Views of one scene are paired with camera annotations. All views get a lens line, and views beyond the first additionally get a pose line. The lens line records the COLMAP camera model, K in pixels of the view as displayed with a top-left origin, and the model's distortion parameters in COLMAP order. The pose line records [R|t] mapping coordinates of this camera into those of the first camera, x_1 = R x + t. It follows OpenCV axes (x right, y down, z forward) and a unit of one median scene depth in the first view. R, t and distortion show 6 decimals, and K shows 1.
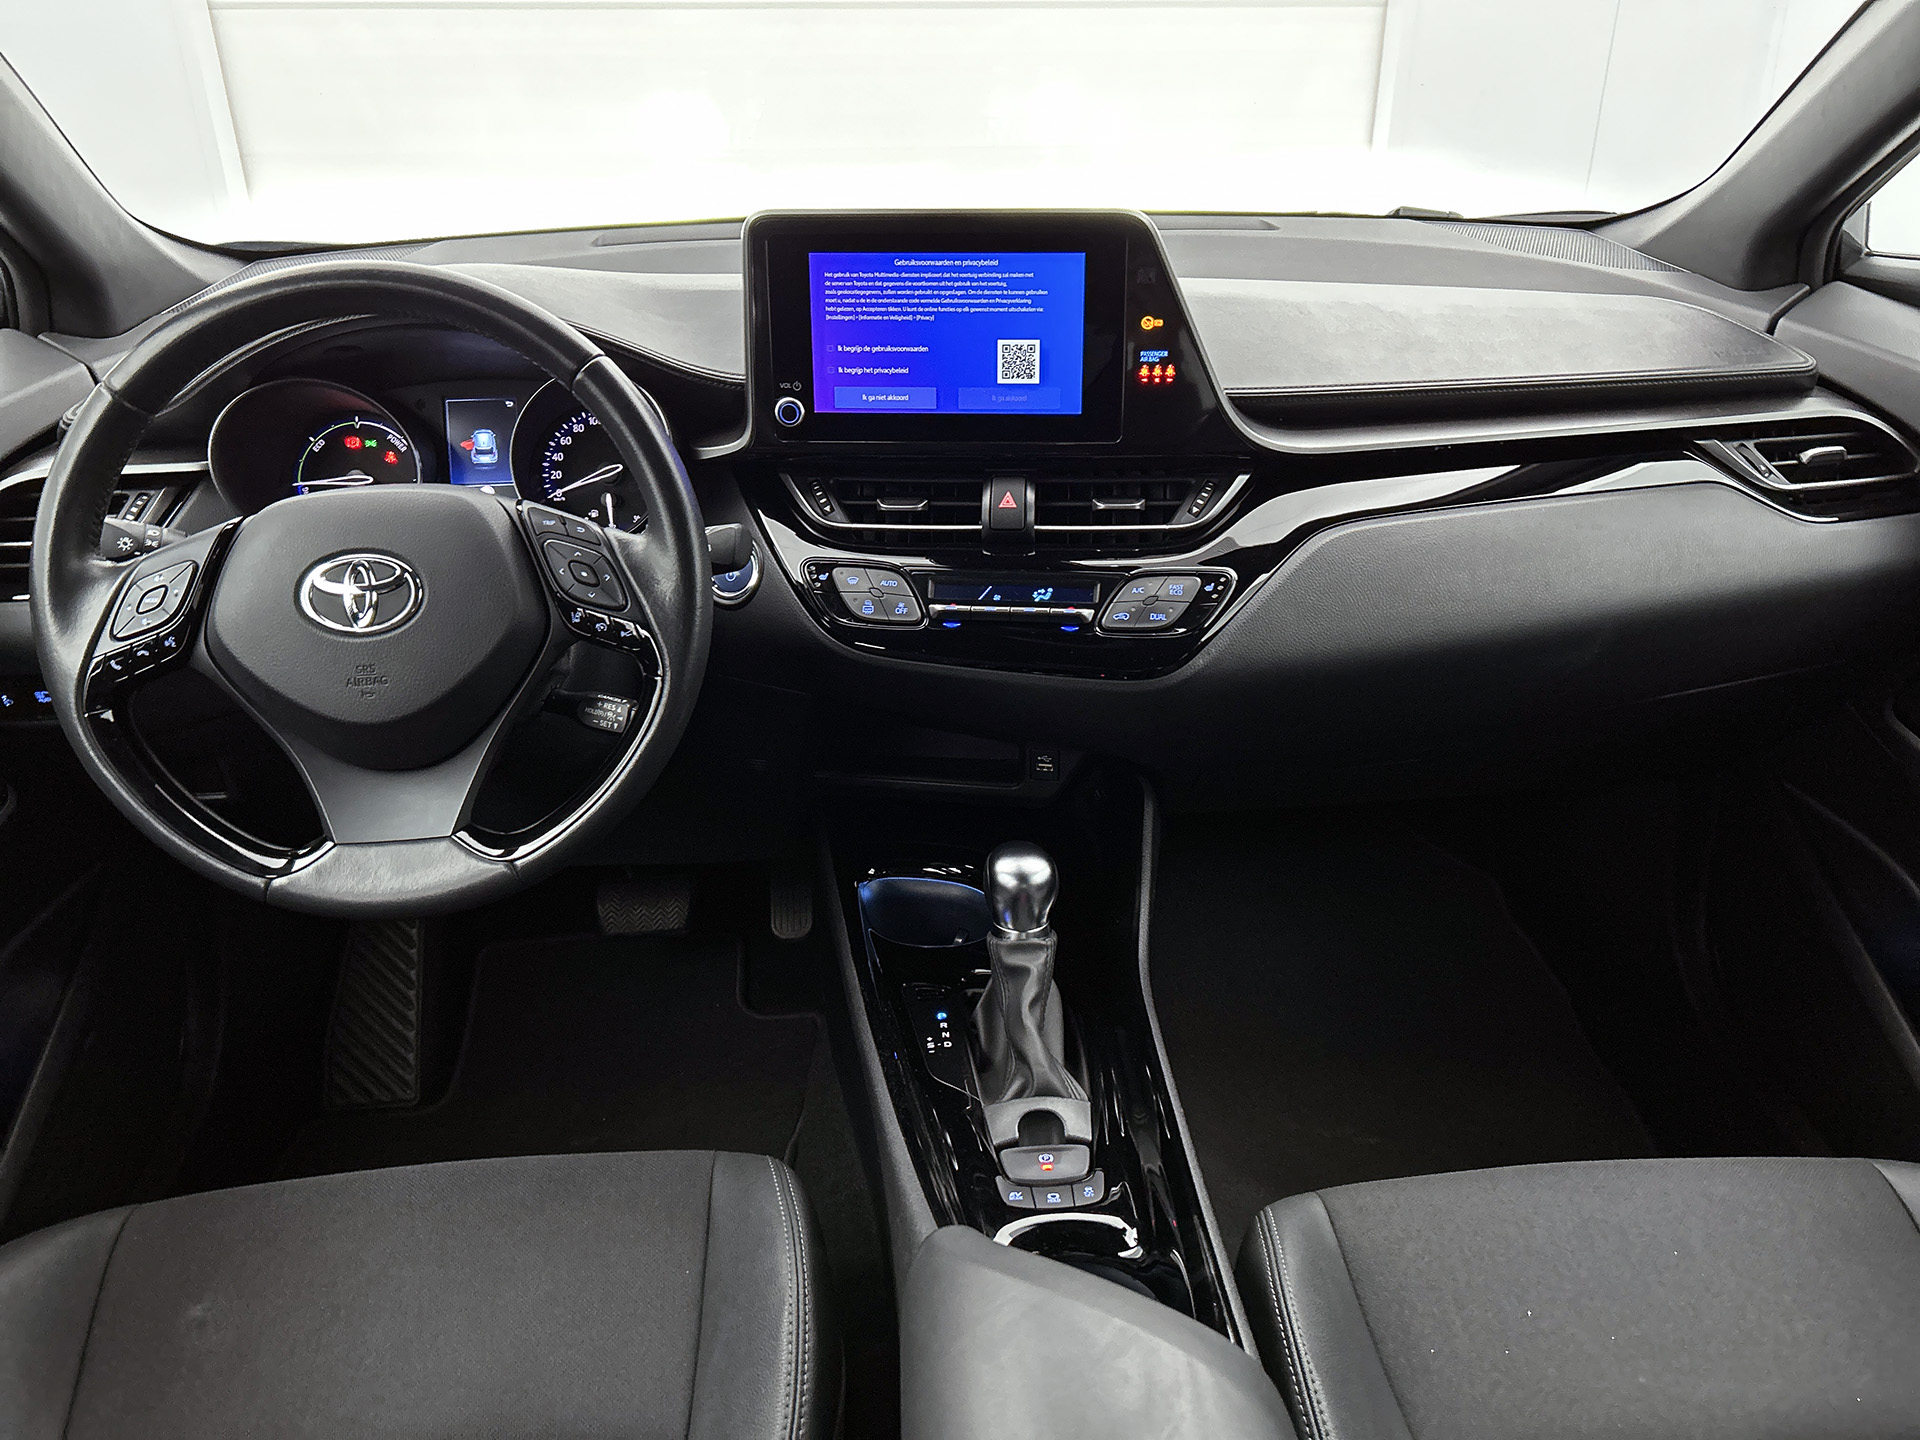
lens RADIAL K [[1488.5, 0, 997.5], [0, 1488.5, 748.6], [0, 0, 1]] dist [0.052040, -0.062839]
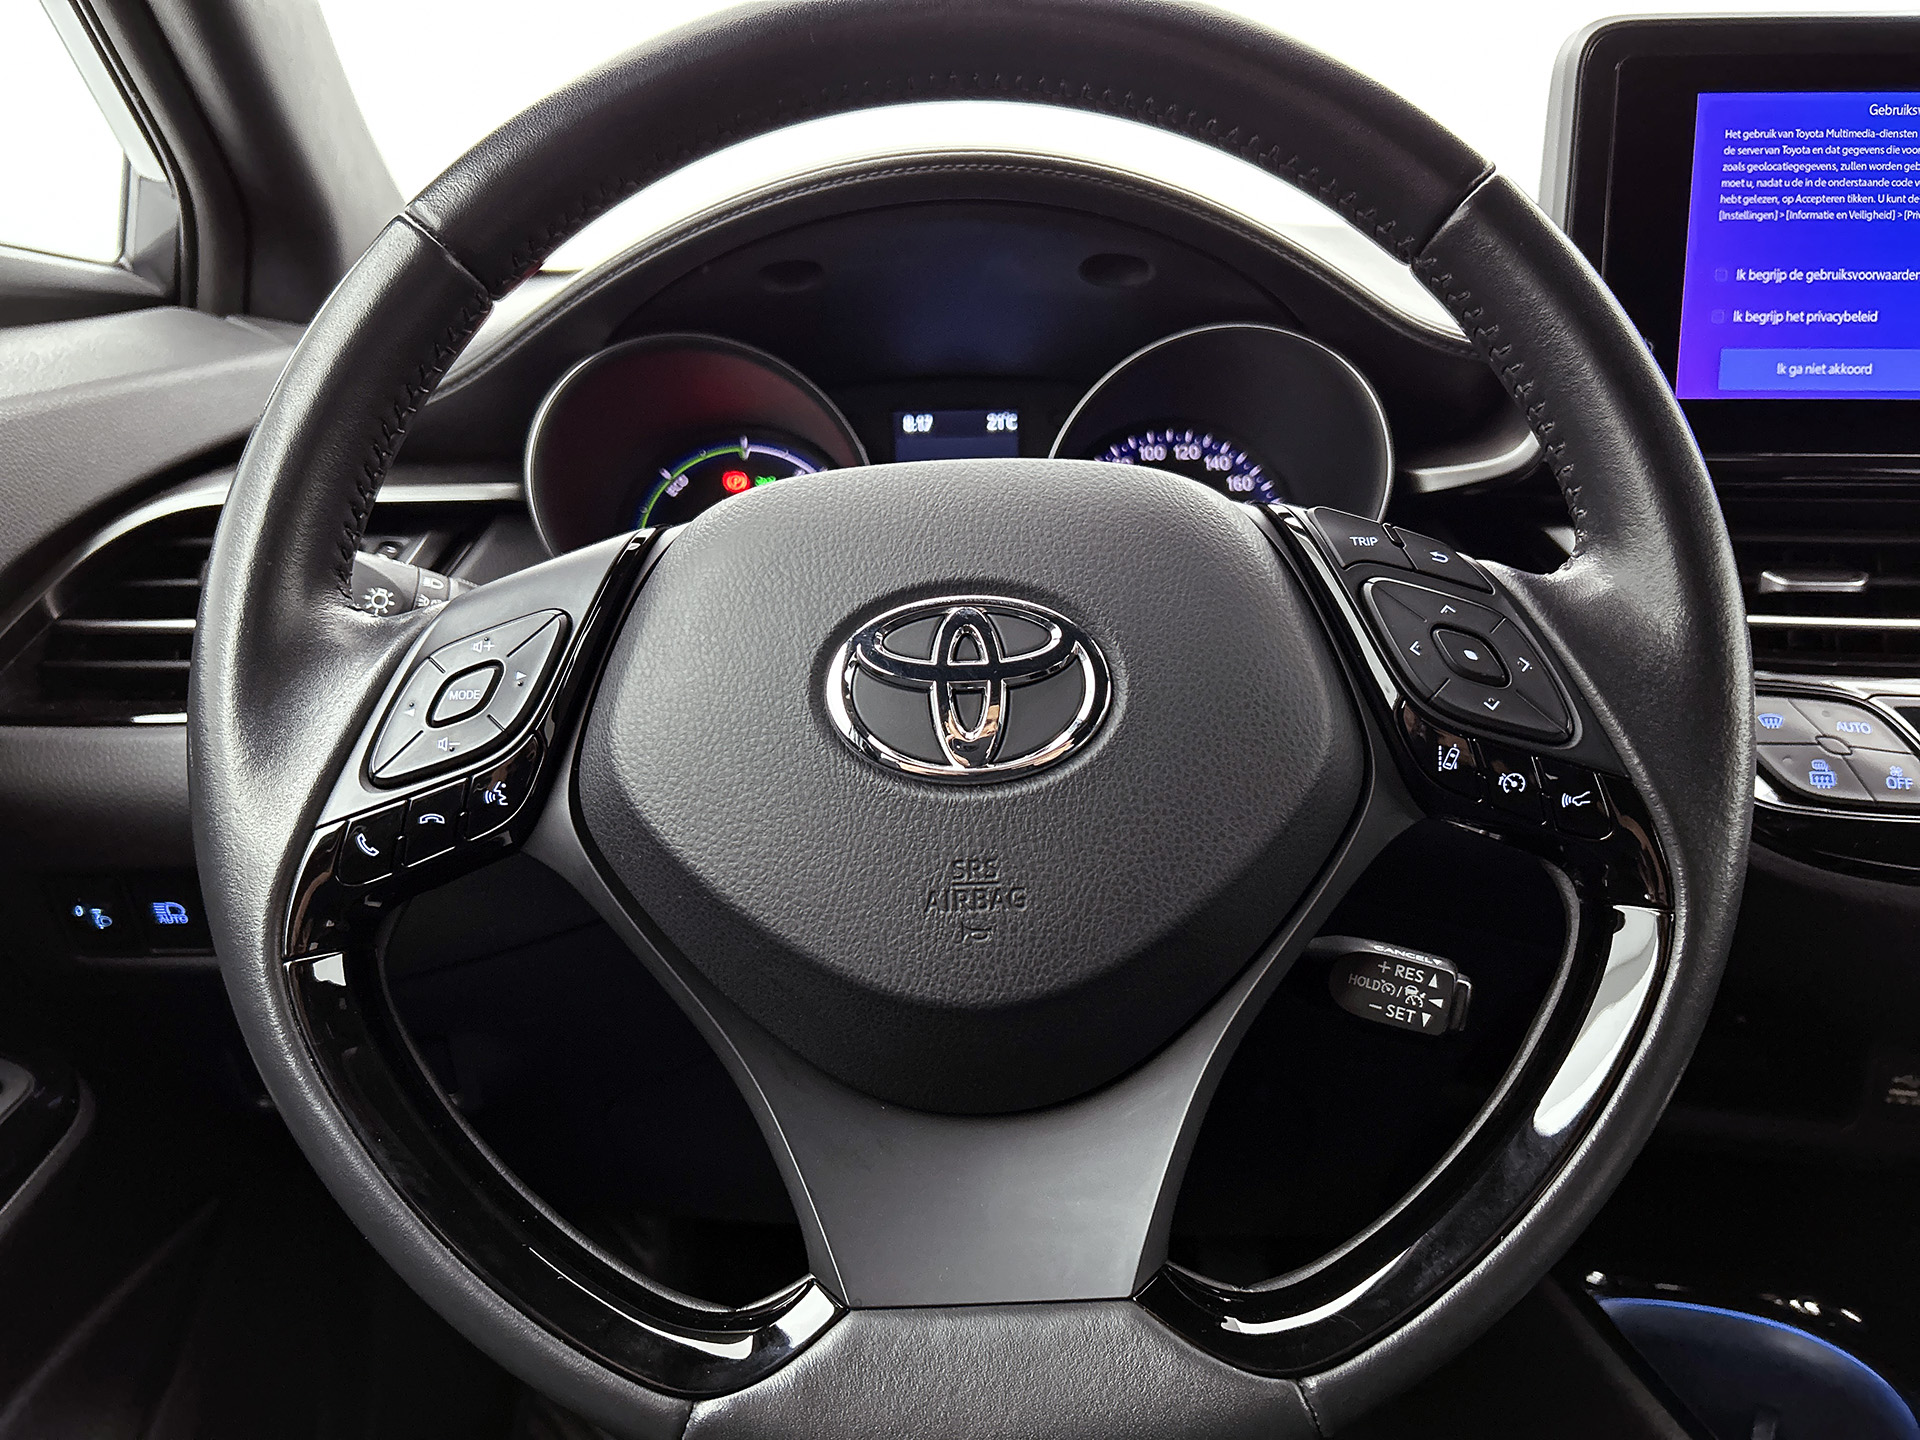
lens RADIAL K [[1473.8, 0, 961.8], [0, 1473.8, 711.6], [0, 0, 1]] dist [0.058779, -0.083526]
pose [[0.998054, 0.022269, -0.058243, -0.343919], [-0.032293, 0.983627, -0.177299, -0.020884], [0.053341, 0.178834, 0.982432, 0.516013]]
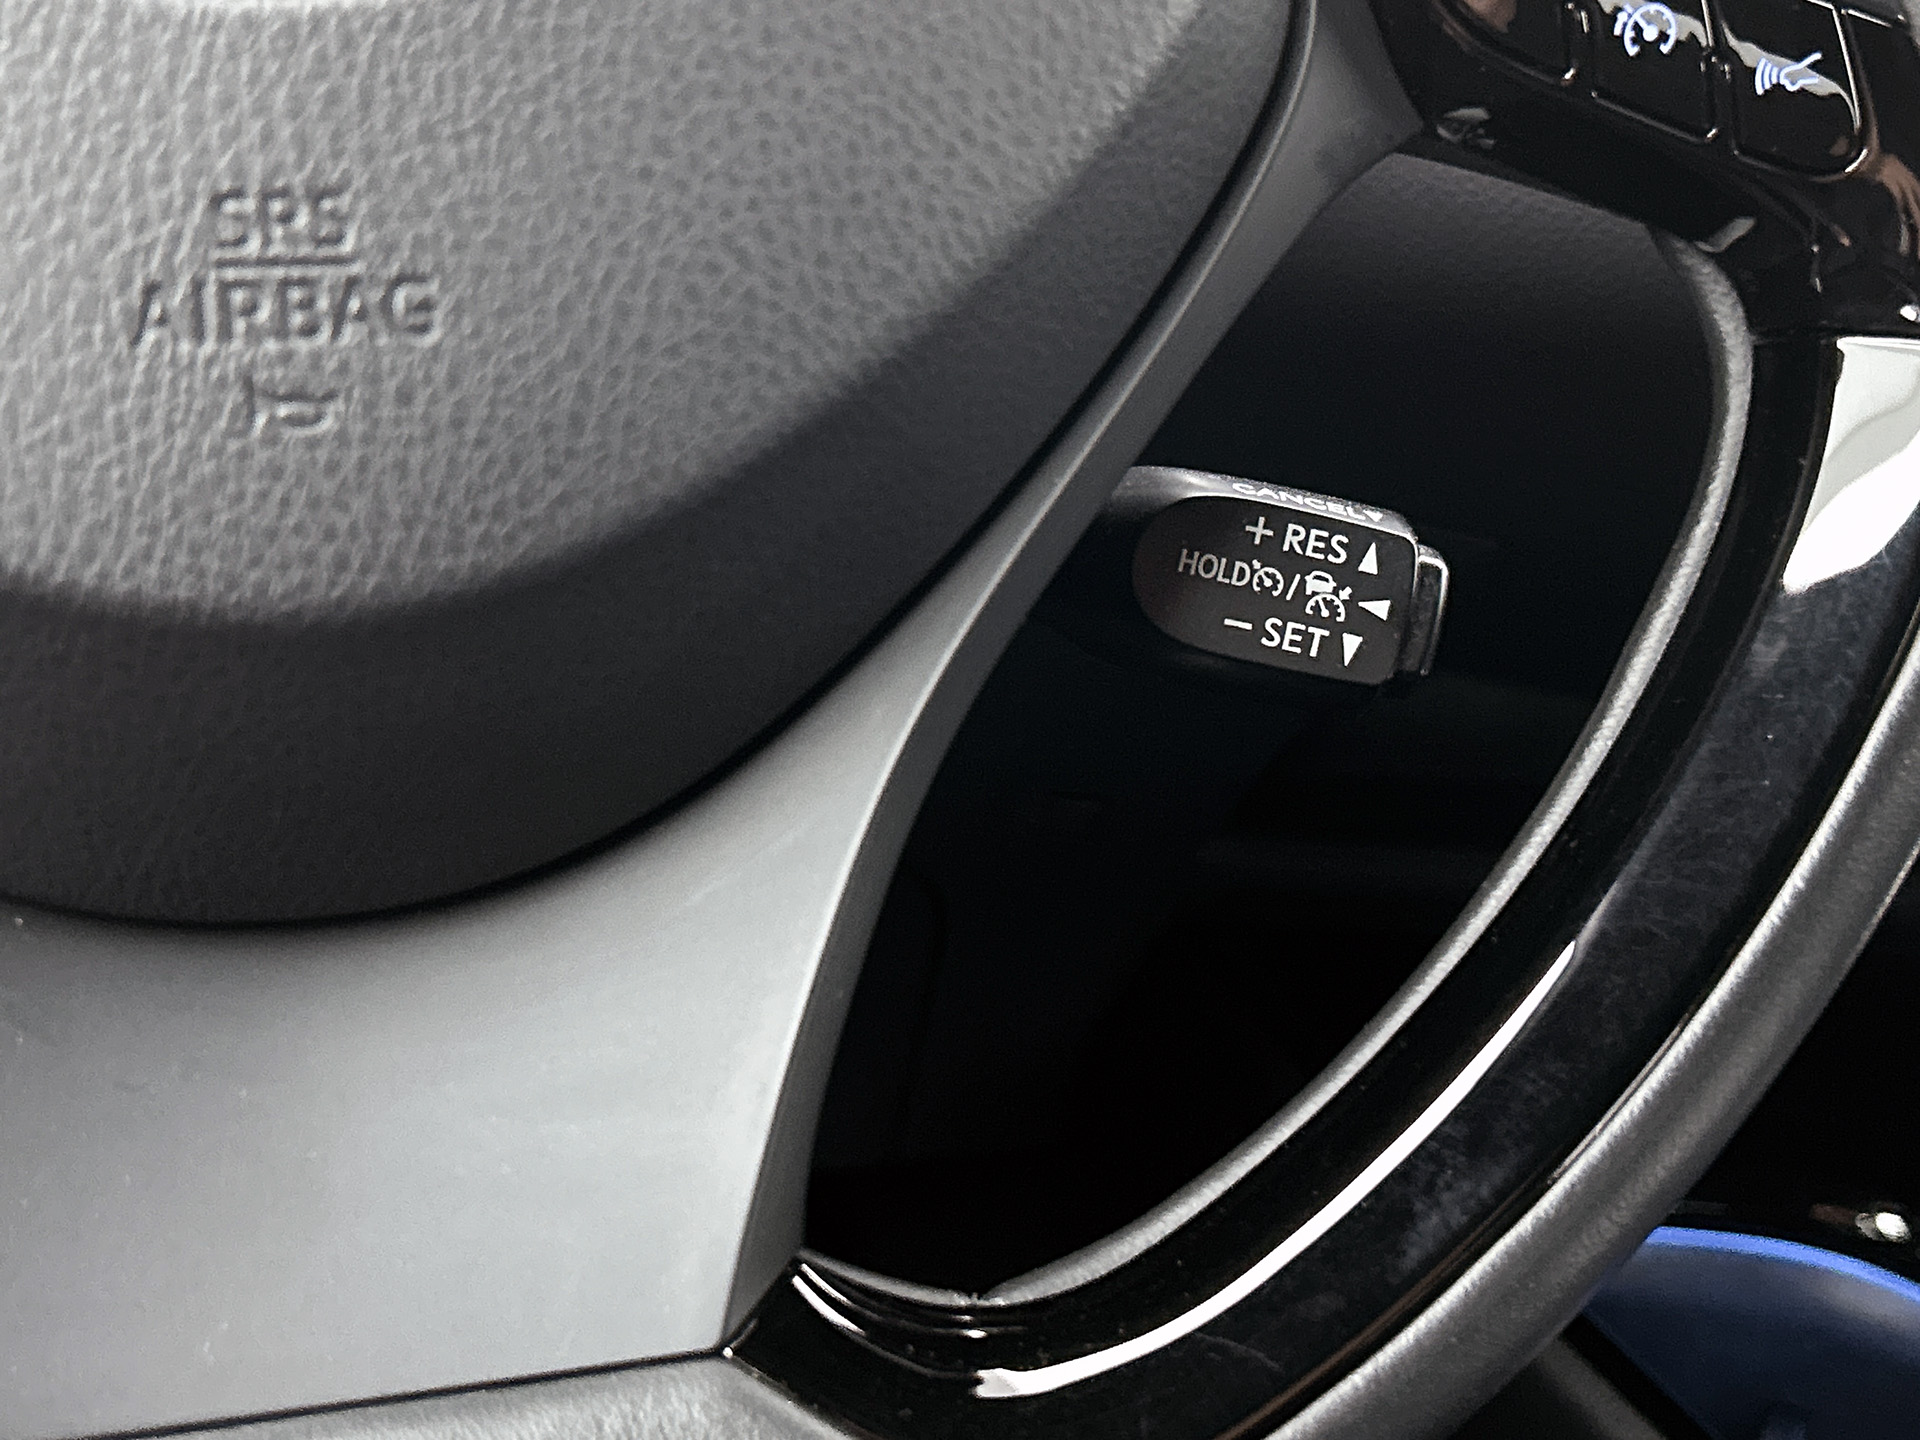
lens RADIAL K [[2763.0, 0, 887.7], [0, 2763.0, 692.2], [0, 0, 1]] dist [0.384108, -1.375367]
pose [[0.975186, -0.002852, 0.221367, -0.363089], [0.007422, 0.999776, -0.019816, -0.003050], [-0.221261, 0.020967, 0.974989, 0.632478]]
